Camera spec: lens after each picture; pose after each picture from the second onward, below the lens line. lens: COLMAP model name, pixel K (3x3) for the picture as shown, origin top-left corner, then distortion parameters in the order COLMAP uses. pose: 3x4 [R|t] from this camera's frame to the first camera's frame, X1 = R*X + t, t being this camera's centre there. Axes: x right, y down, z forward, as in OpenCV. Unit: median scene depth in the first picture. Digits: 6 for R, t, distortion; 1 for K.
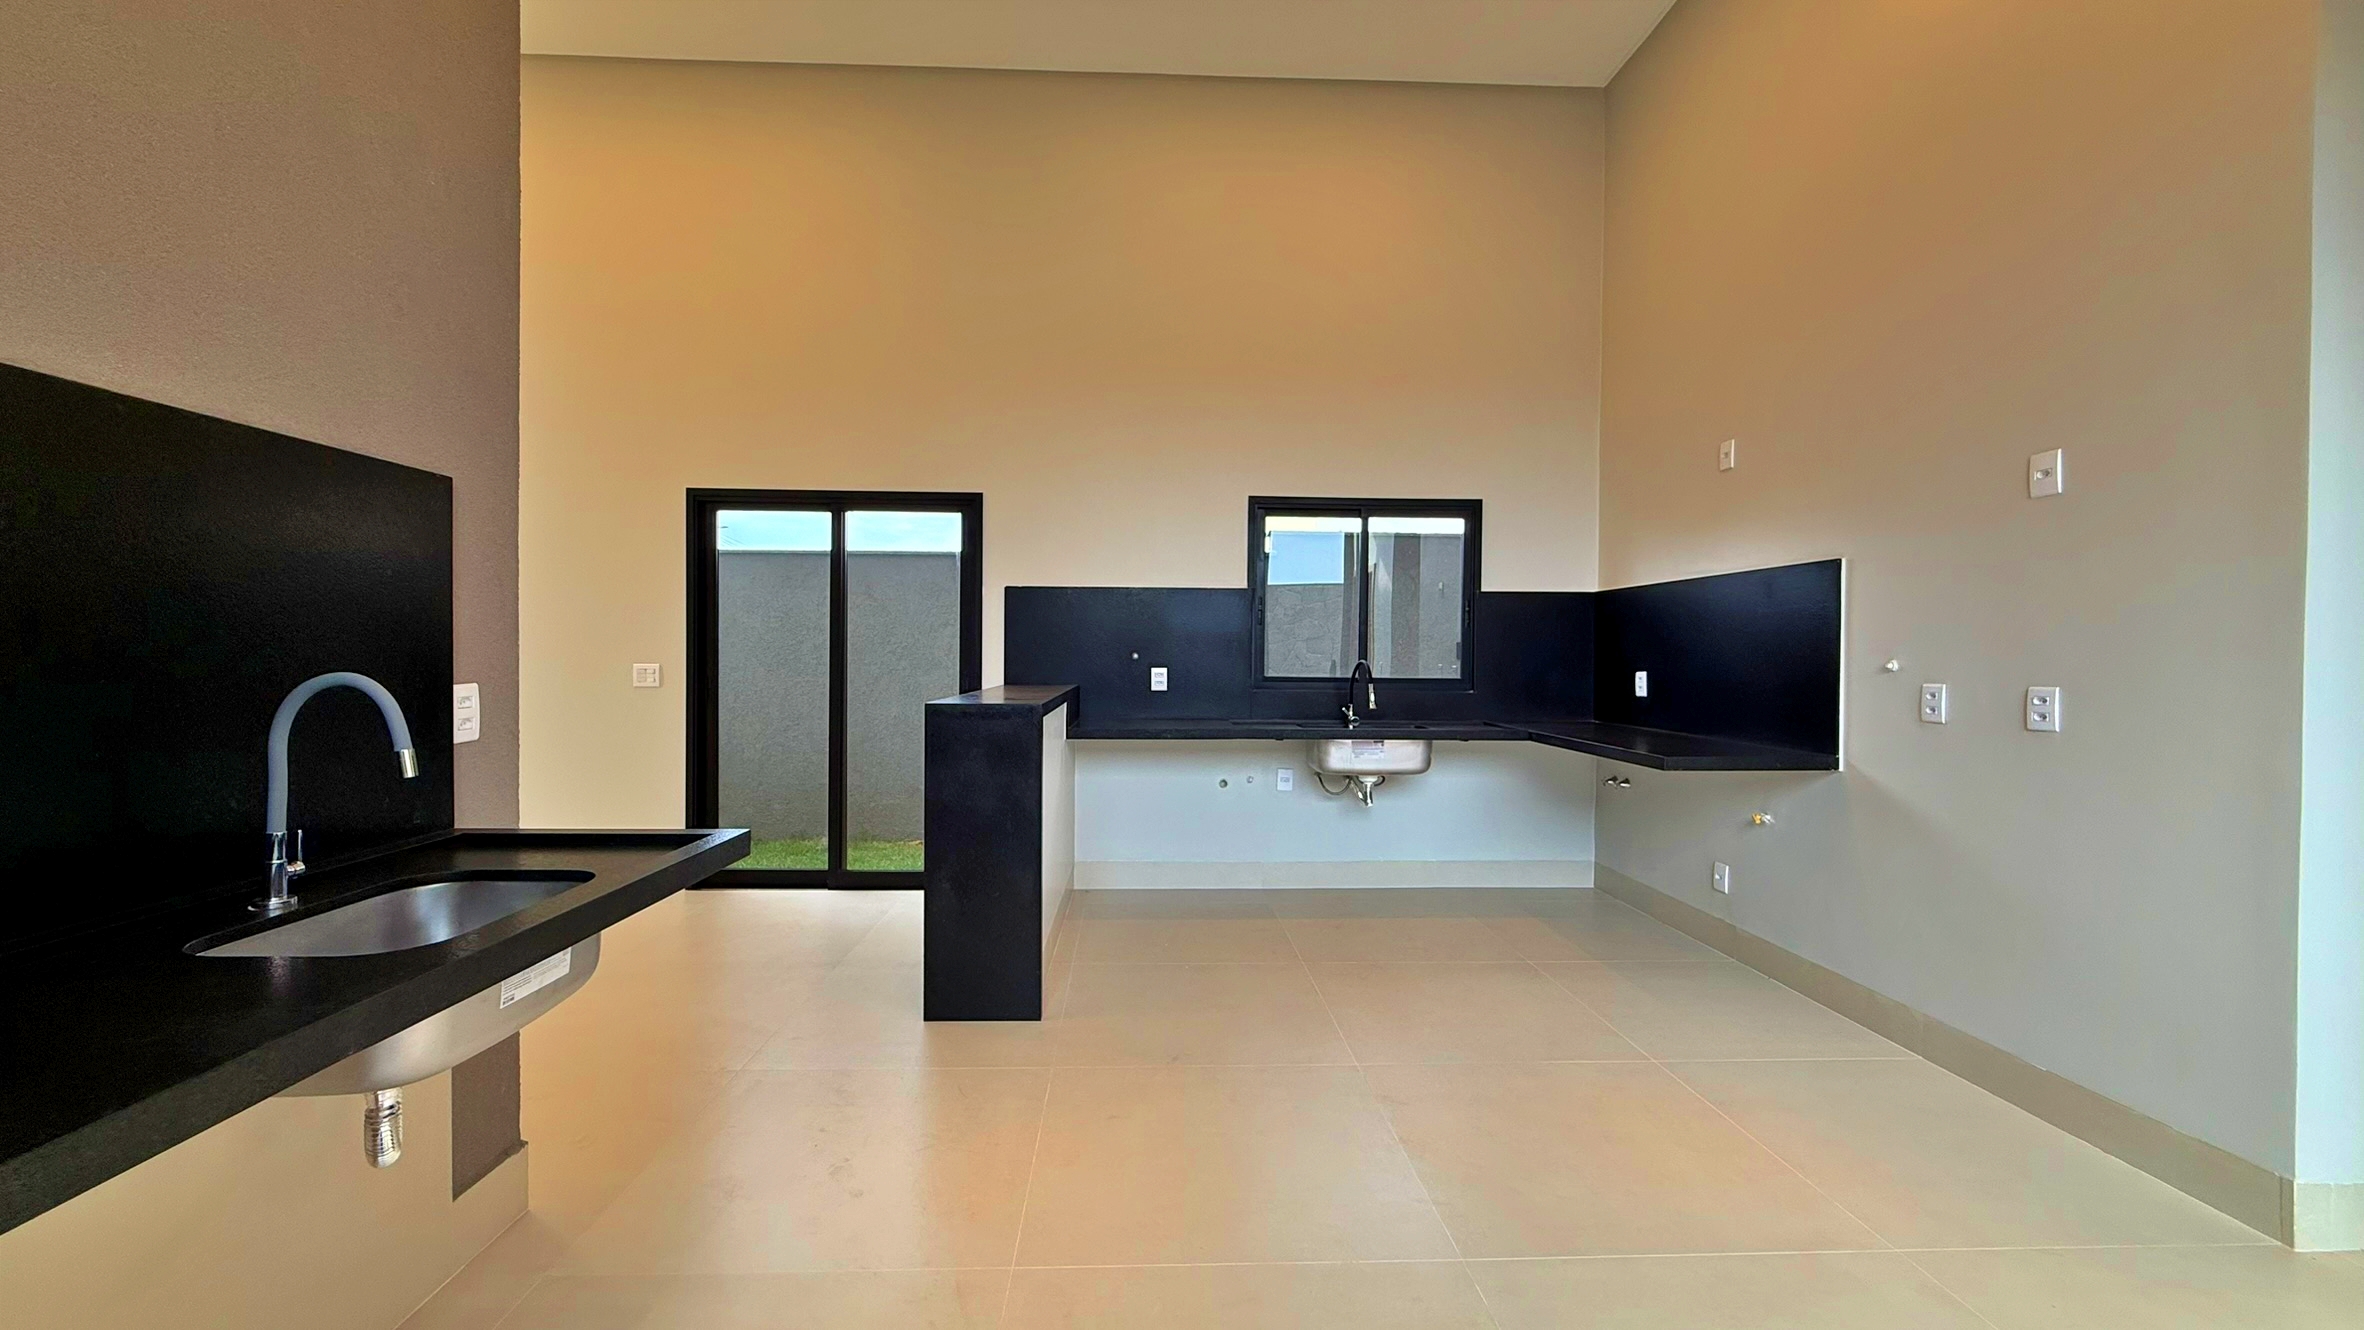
lens RADIAL K [[943.4, 0, 1172.8], [0, 943.4, 662.8], [0, 0, 1]] dist [0.001937, -0.000239]
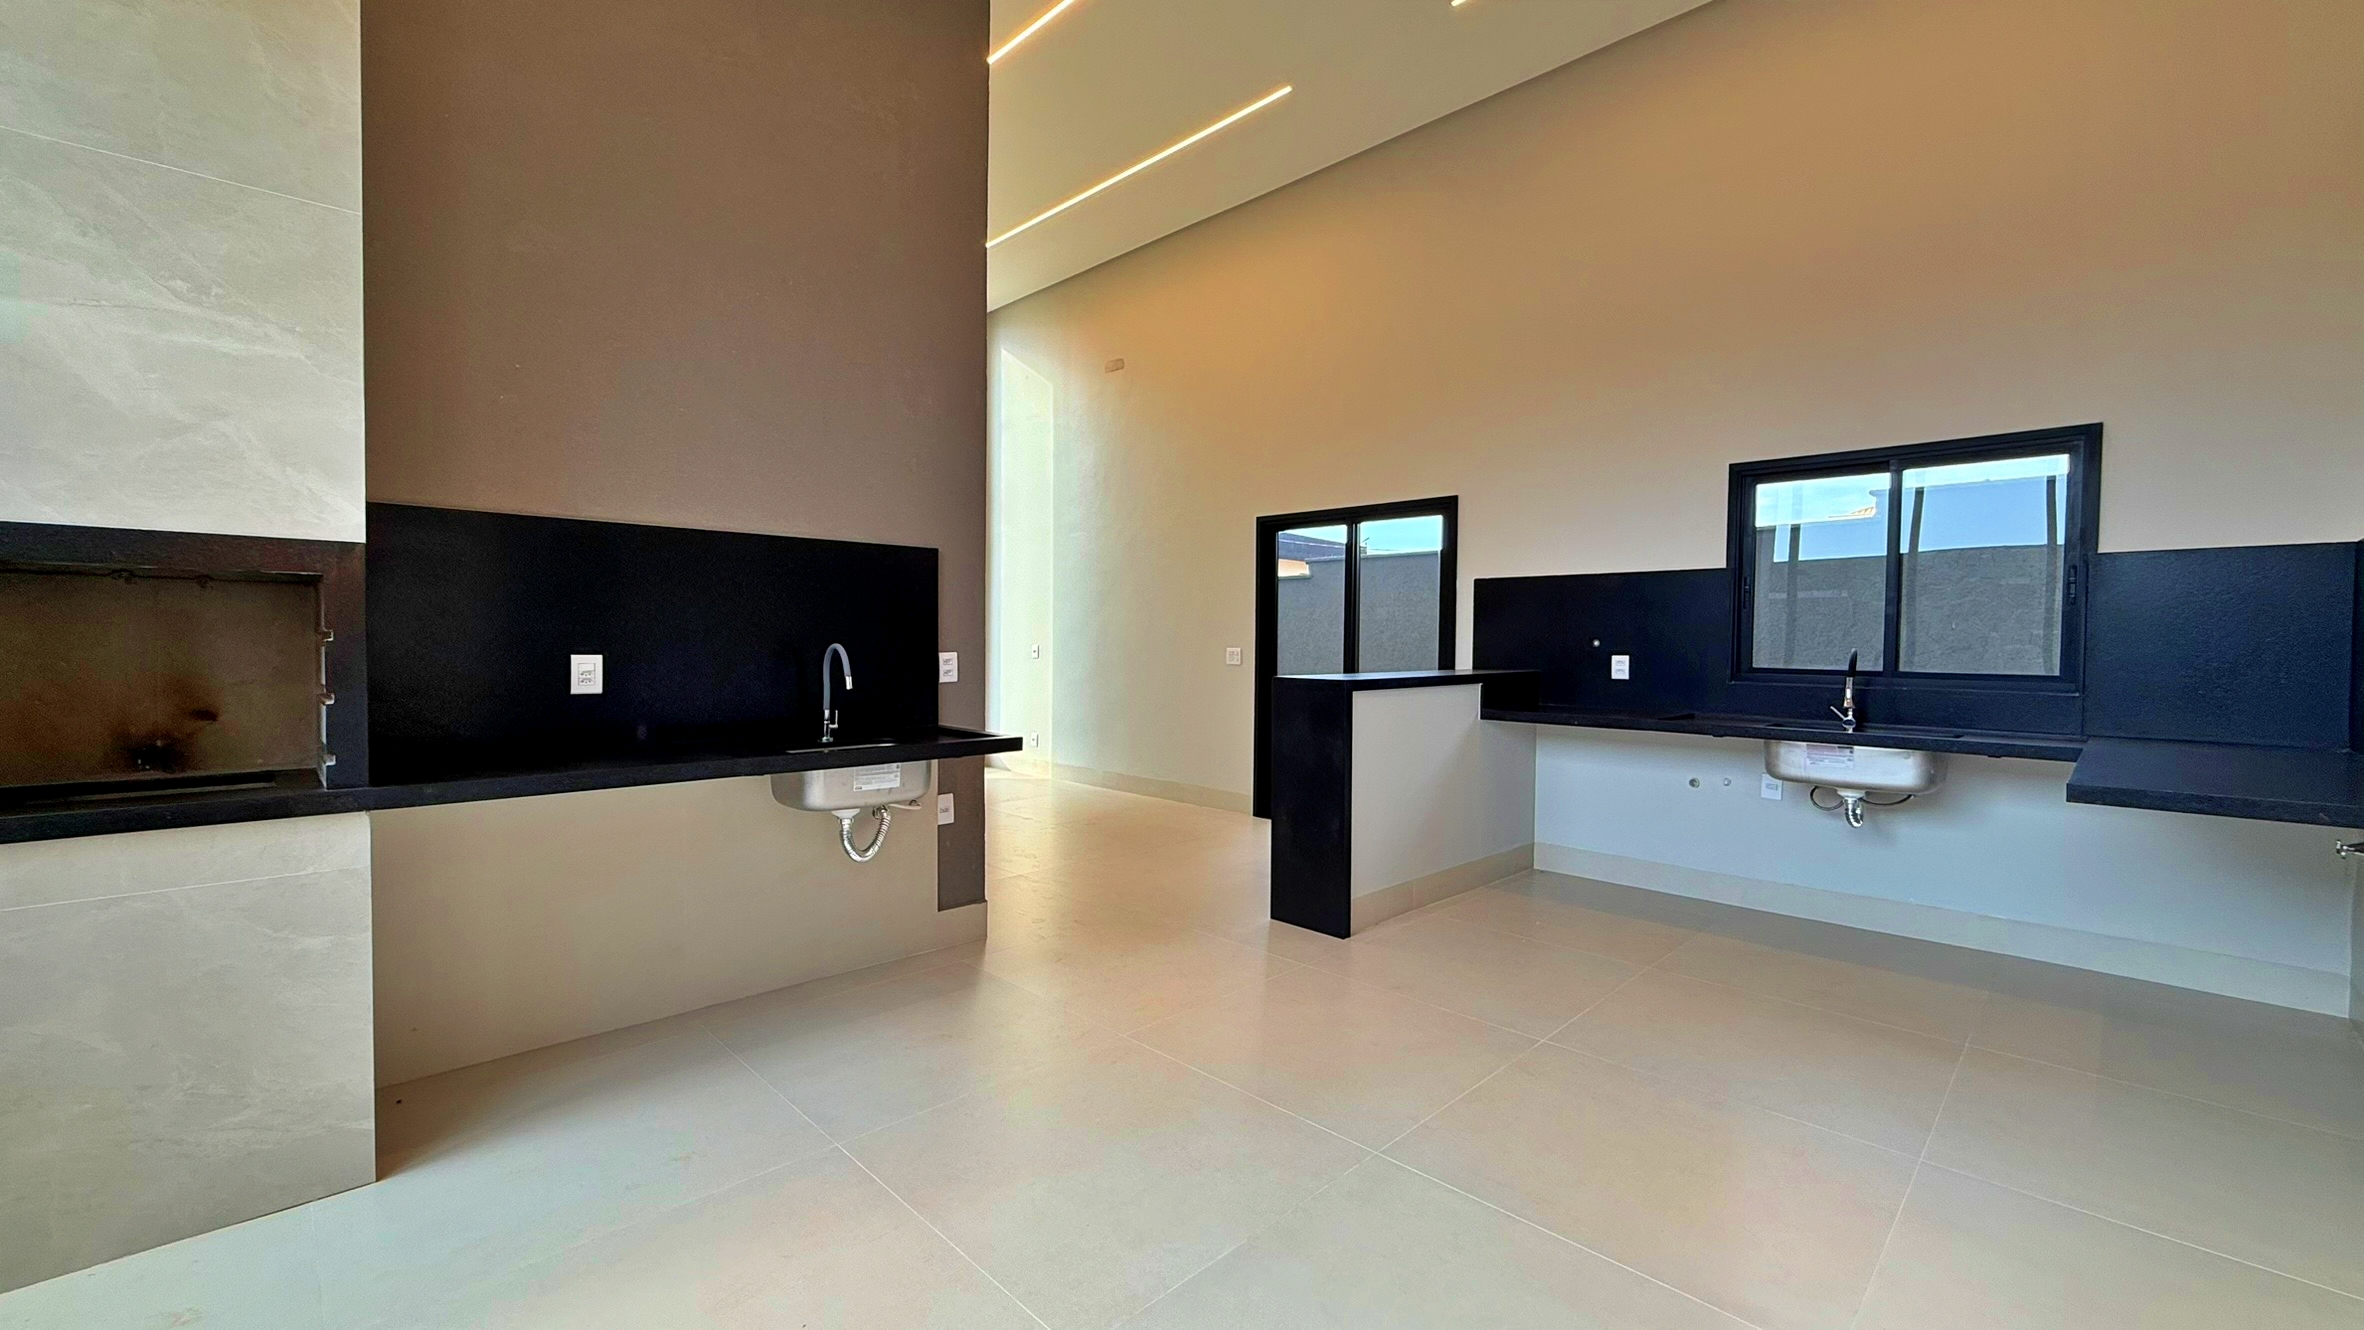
lens RADIAL K [[943.4, 0, 1172.8], [0, 943.4, 662.8], [0, 0, 1]] dist [0.001937, -0.000239]
pose [[0.671327, 0.018693, -0.740926, 0.396963], [-0.010937, 0.999823, 0.015315, 0.002939], [0.741081, -0.002178, 0.671412, 0.009566]]
